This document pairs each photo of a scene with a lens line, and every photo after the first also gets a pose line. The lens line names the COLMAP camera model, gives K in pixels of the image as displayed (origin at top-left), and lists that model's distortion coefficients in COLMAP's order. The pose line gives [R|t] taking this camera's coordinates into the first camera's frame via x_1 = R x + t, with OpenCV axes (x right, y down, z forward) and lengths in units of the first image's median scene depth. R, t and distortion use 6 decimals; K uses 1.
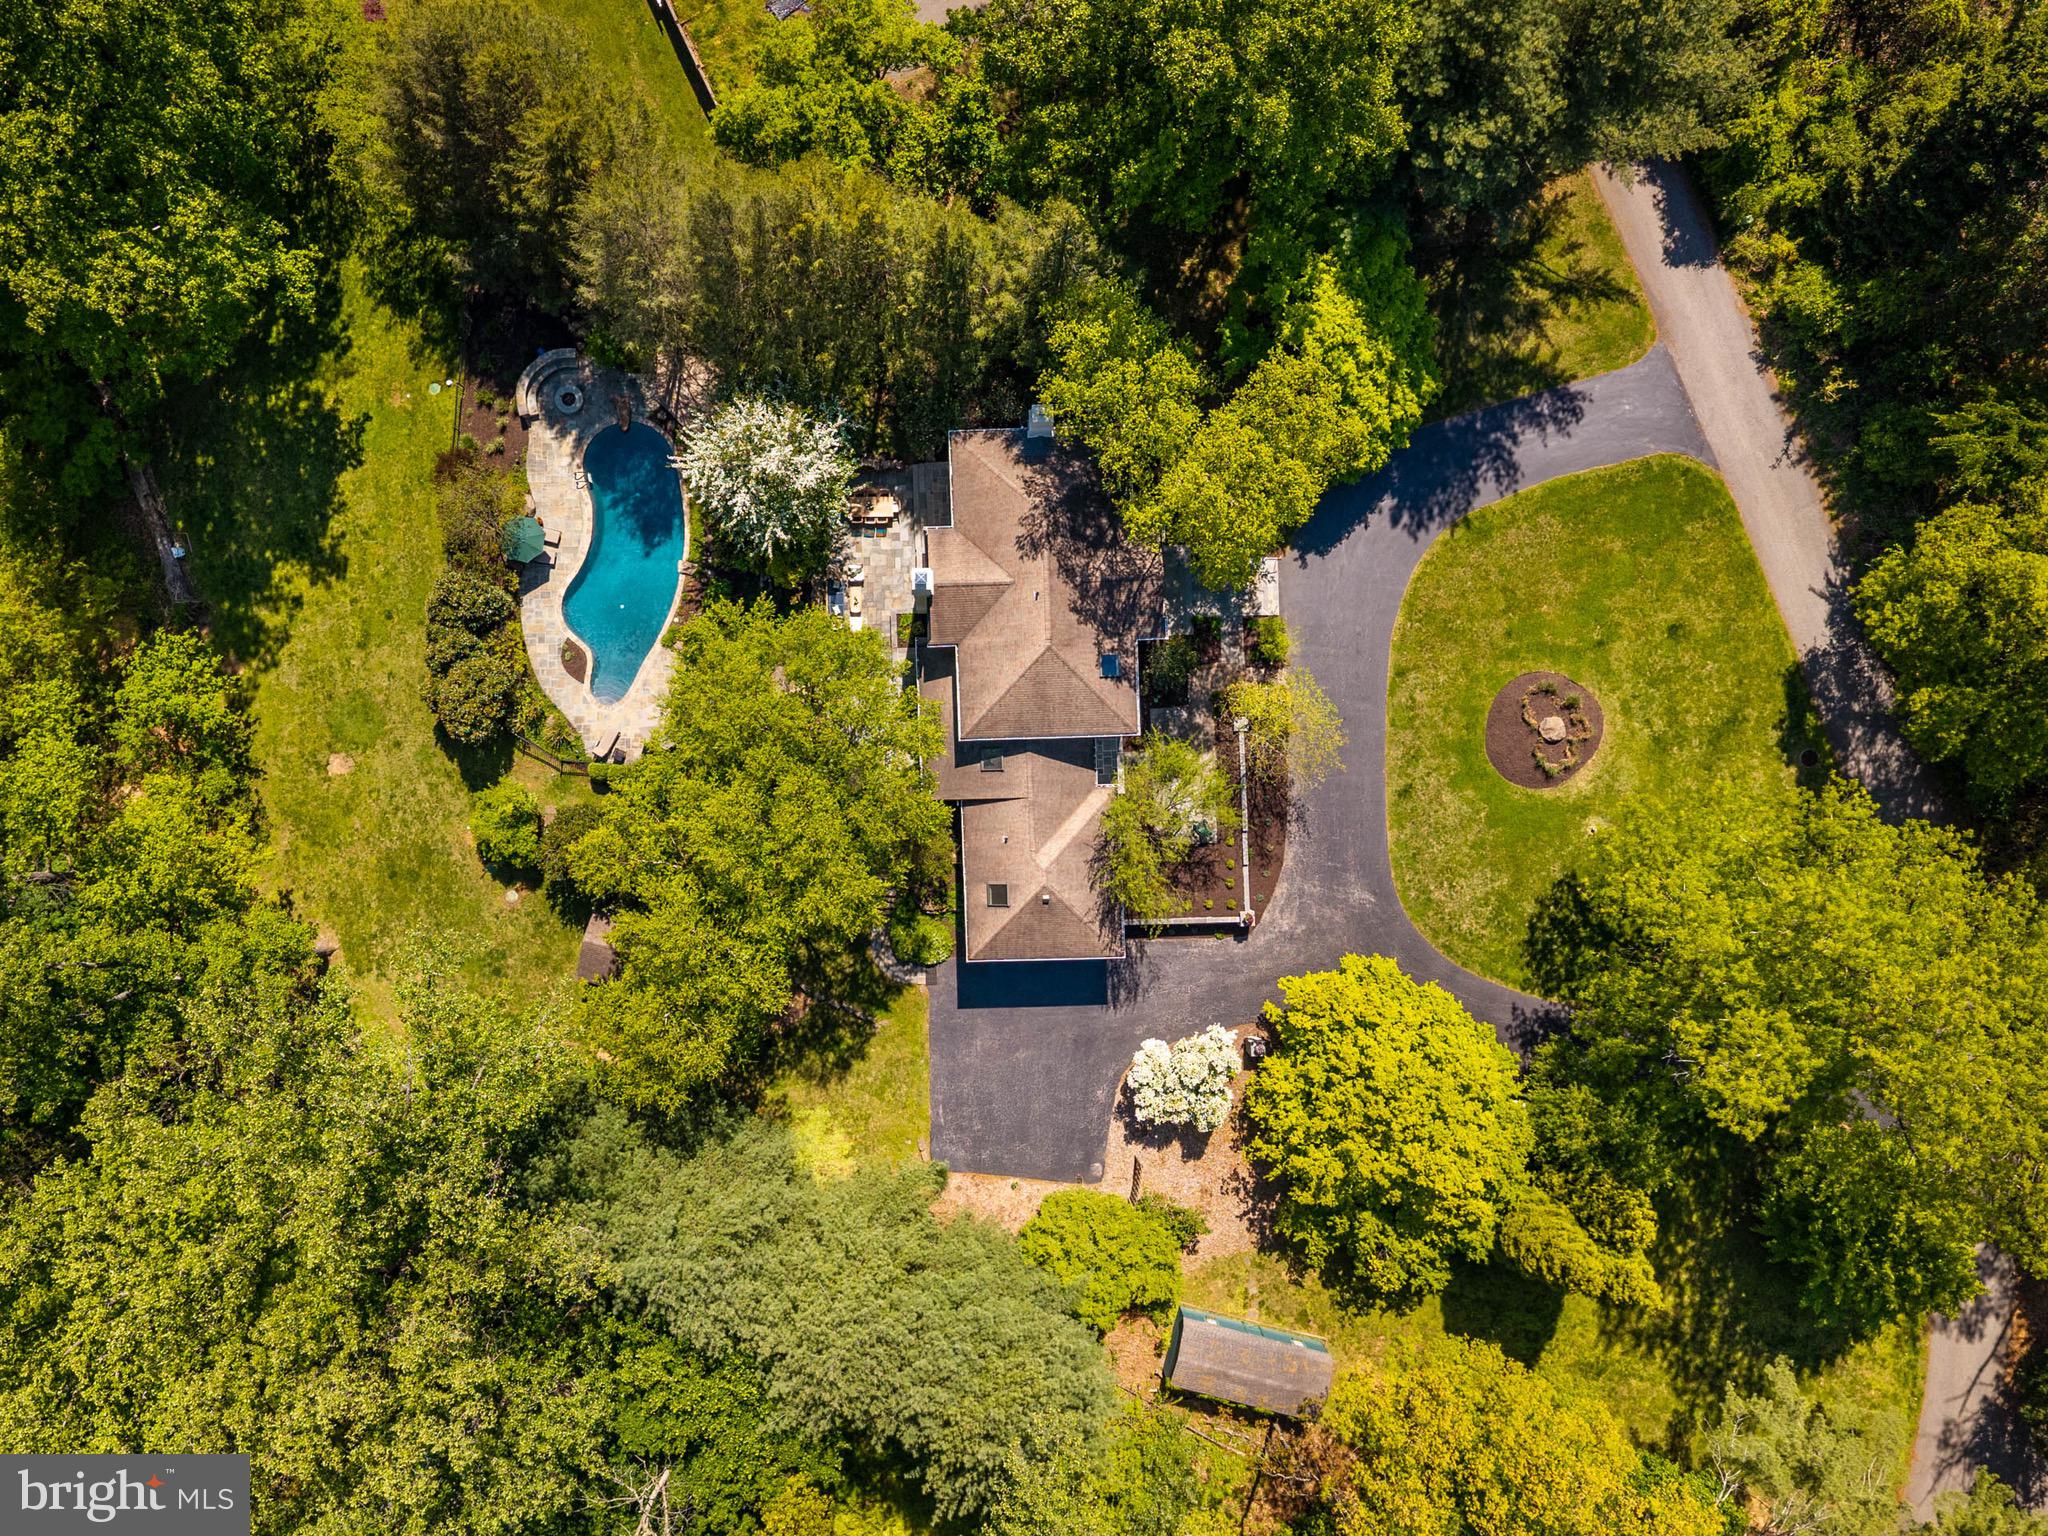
lens RADIAL K [[1598.1, 0, 1004.4], [0, 1598.1, 724.6], [0, 0, 1]] dist [0.002071, 0.001015]
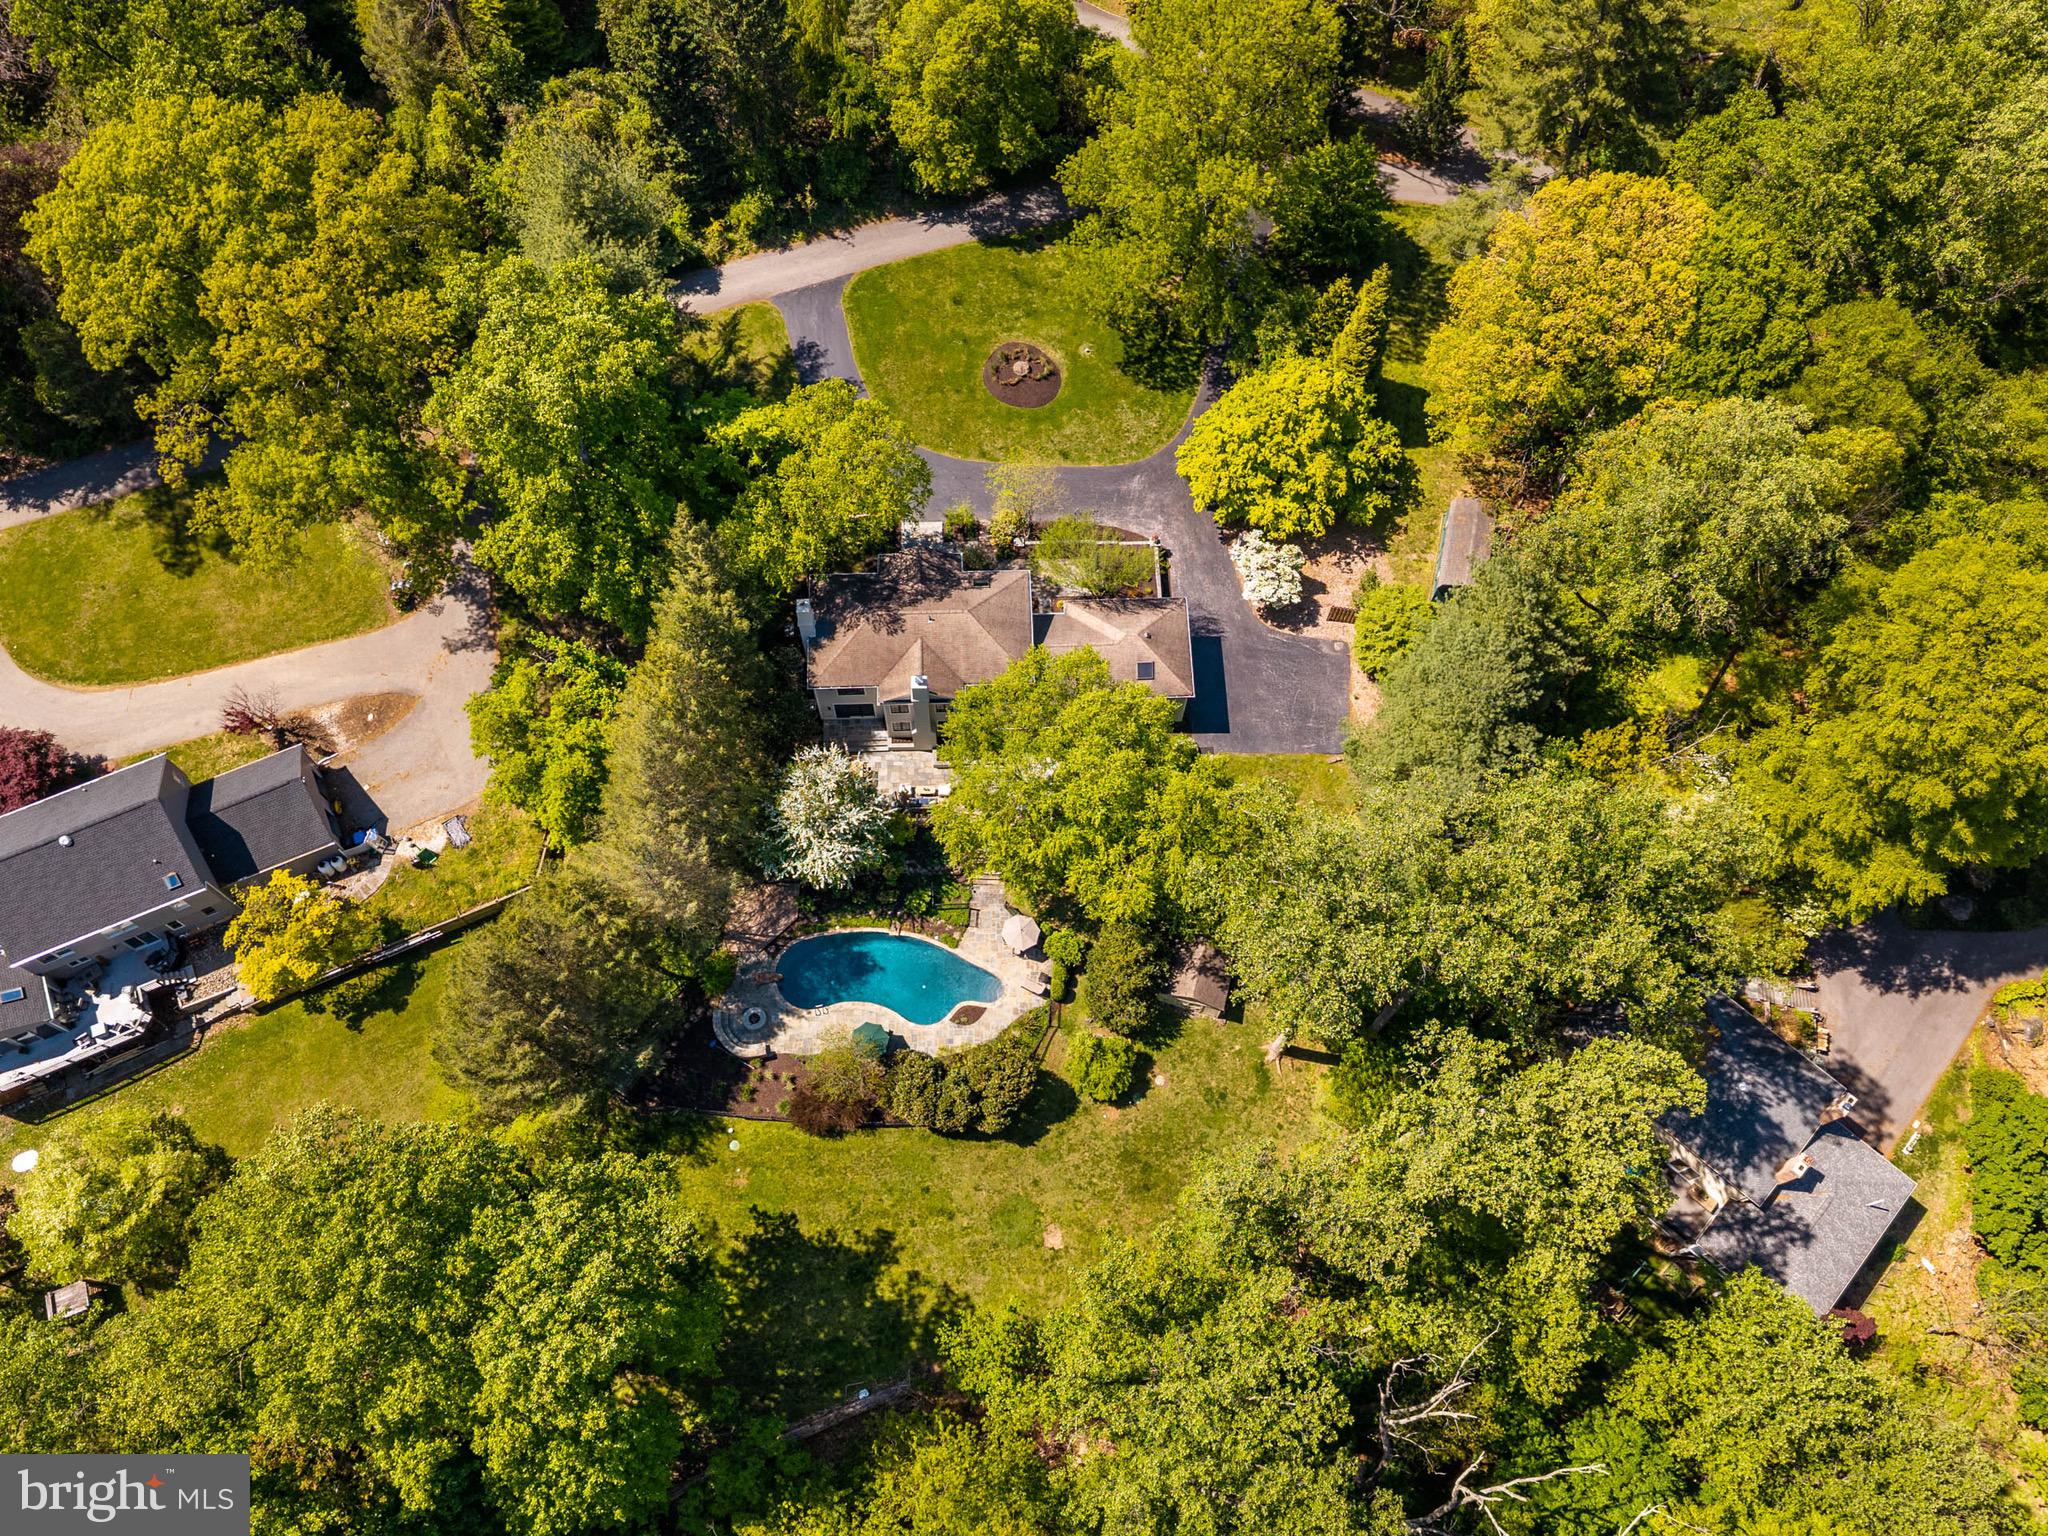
lens RADIAL K [[1478.5, 0, 1030.3], [0, 1478.5, 768.9], [0, 0, 1]] dist [-0.002075, 0.000174]
pose [[-0.005620, -0.917029, 0.398780, -0.552341], [0.999190, 0.010743, 0.038786, -0.038362], [-0.039852, 0.398675, 0.916226, -0.122339]]
